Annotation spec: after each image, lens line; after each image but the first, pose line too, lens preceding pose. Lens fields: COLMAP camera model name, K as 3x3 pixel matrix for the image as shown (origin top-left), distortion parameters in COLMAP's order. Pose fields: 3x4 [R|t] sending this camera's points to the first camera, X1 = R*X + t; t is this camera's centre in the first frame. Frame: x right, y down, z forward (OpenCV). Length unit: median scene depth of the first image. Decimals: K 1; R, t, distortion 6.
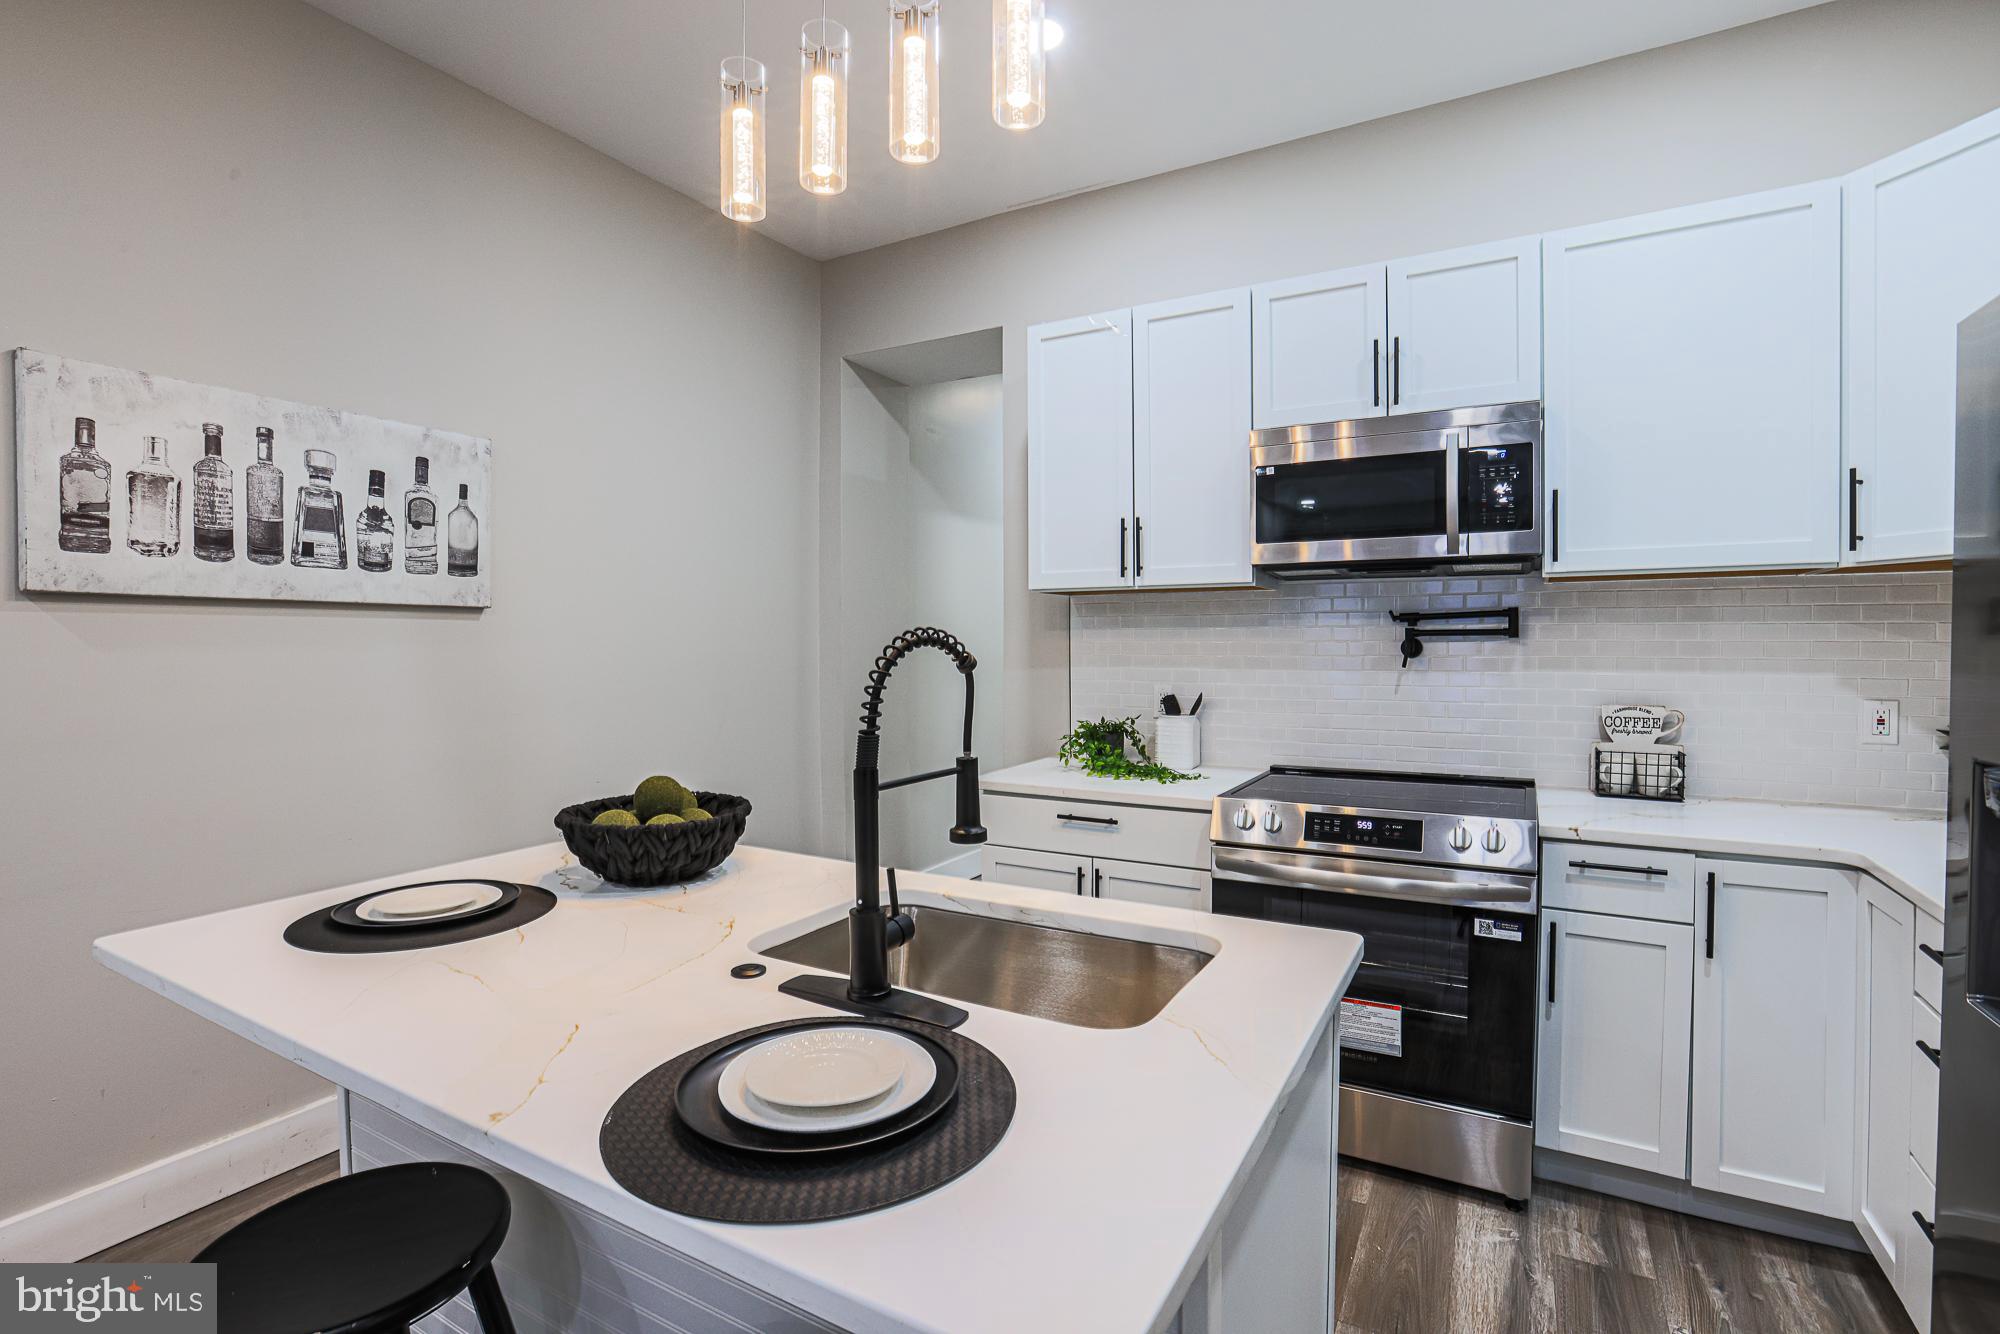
lens RADIAL K [[941.7, 0, 1002.4], [0, 941.7, 654.2], [0, 0, 1]] dist [-0.035512, 0.012796]
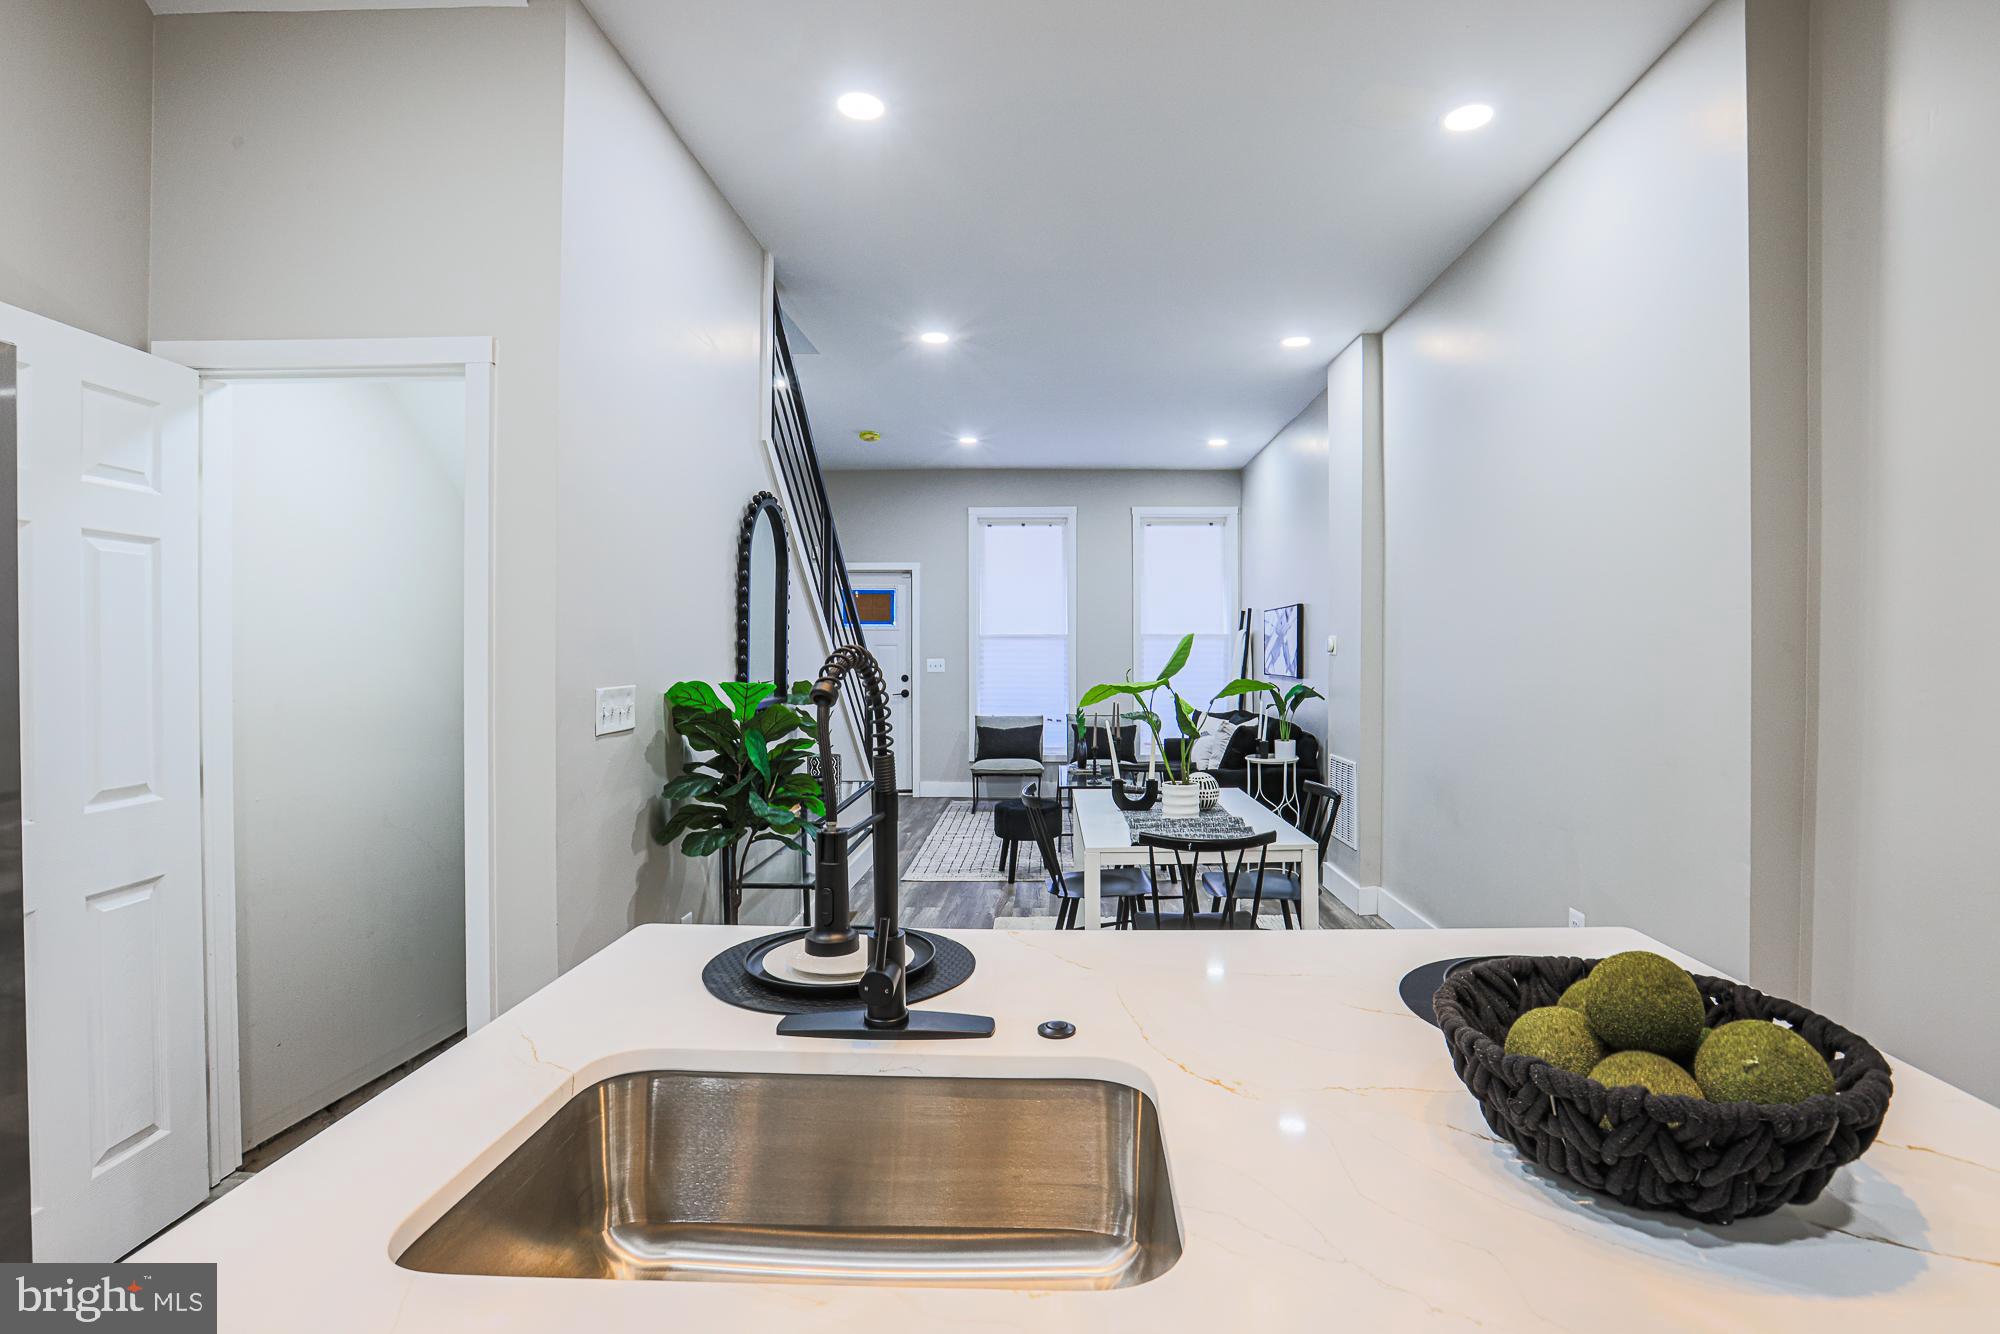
lens RADIAL K [[941.7, 0, 1042.2], [0, 941.7, 650.3], [0, 0, 1]] dist [-0.035512, 0.012796]
pose [[-0.881292, 0.005570, -0.472539, 0.104376], [-0.002725, 0.999854, 0.016867, -0.020769], [0.472564, 0.016153, -0.881148, 0.977234]]
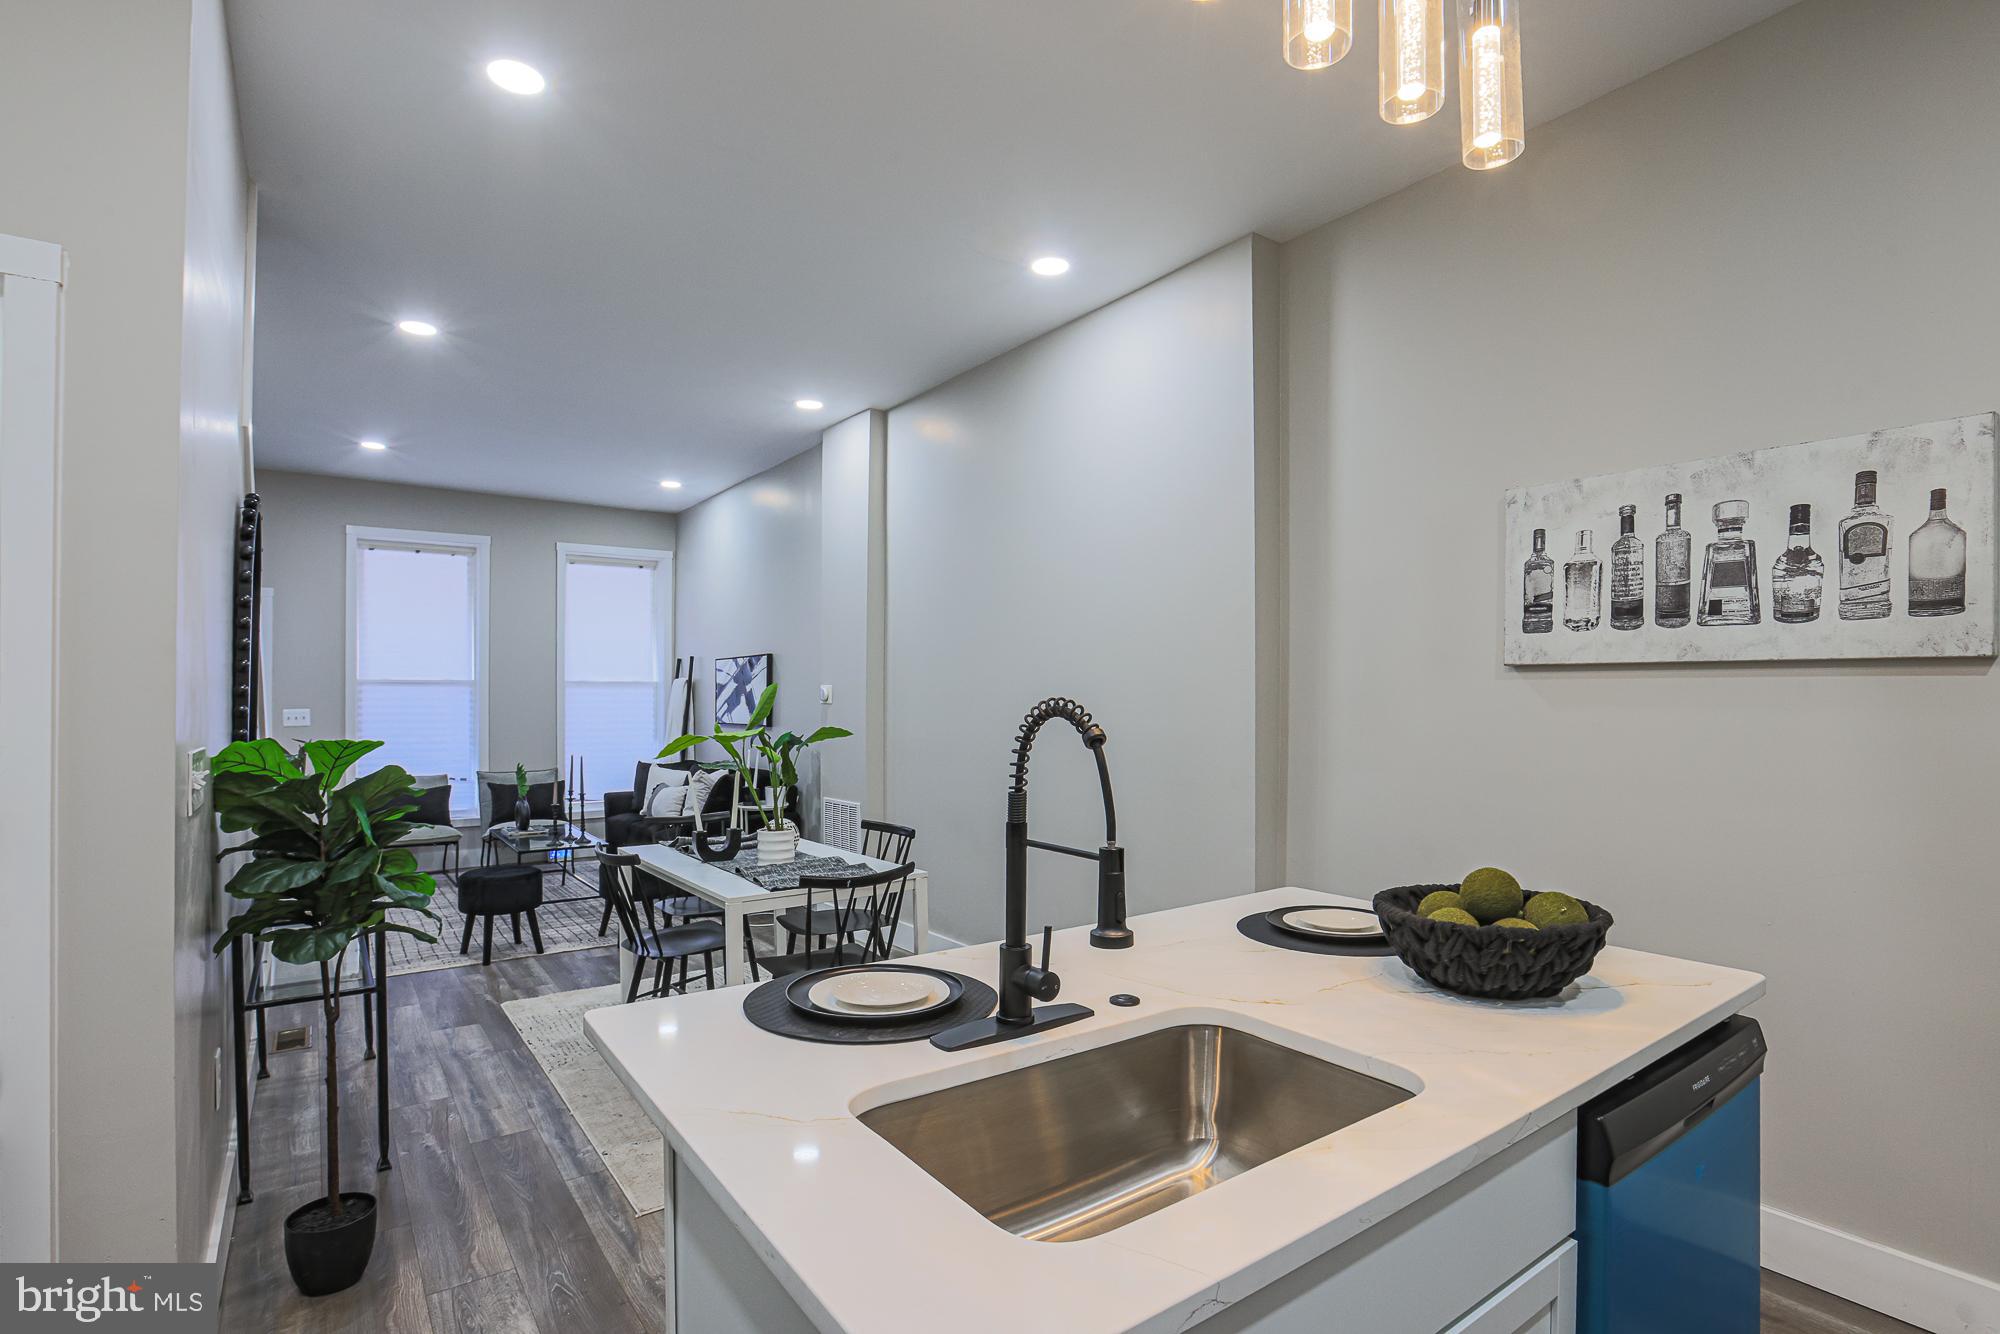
lens RADIAL K [[969.7, 0, 972.6], [0, 969.7, 697.1], [0, 0, 1]] dist [-0.034611, 0.000337]
pose [[-0.446263, 0.003921, -0.894893, 0.475021], [-0.012339, 0.999868, 0.010534, -0.021175], [0.894817, 0.015743, -0.446156, 0.750500]]
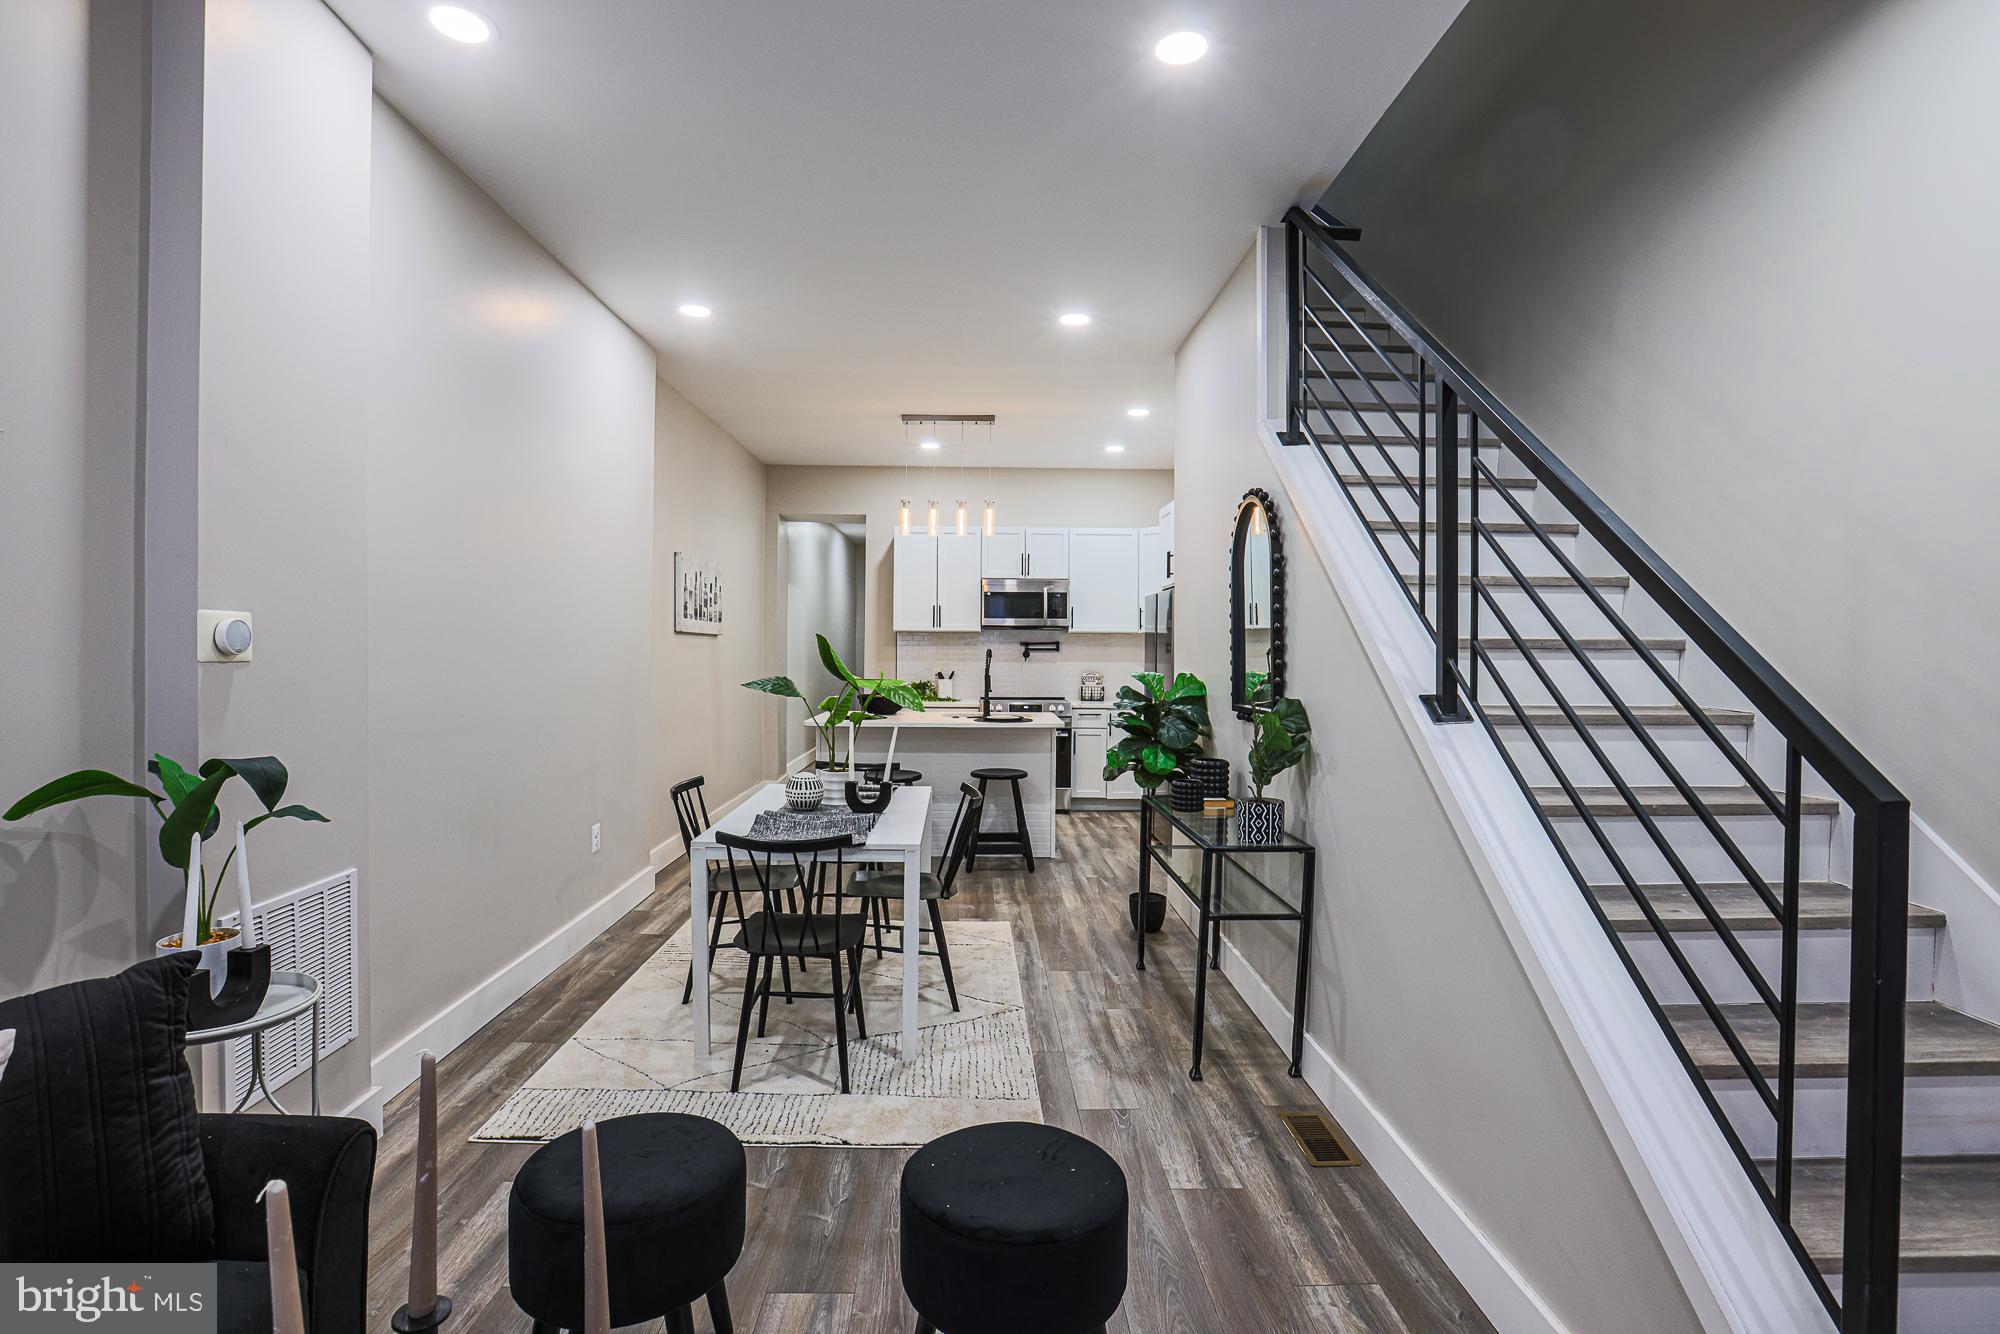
lens RADIAL K [[941.7, 0, 1009.2], [0, 941.7, 654.7], [0, 0, 1]] dist [-0.035512, 0.012796]
pose [[0.853708, 0.009868, 0.520658, -1.426084], [-0.006976, 0.999947, -0.007515, 0.020924], [-0.520705, 0.002784, 0.853732, -1.851799]]
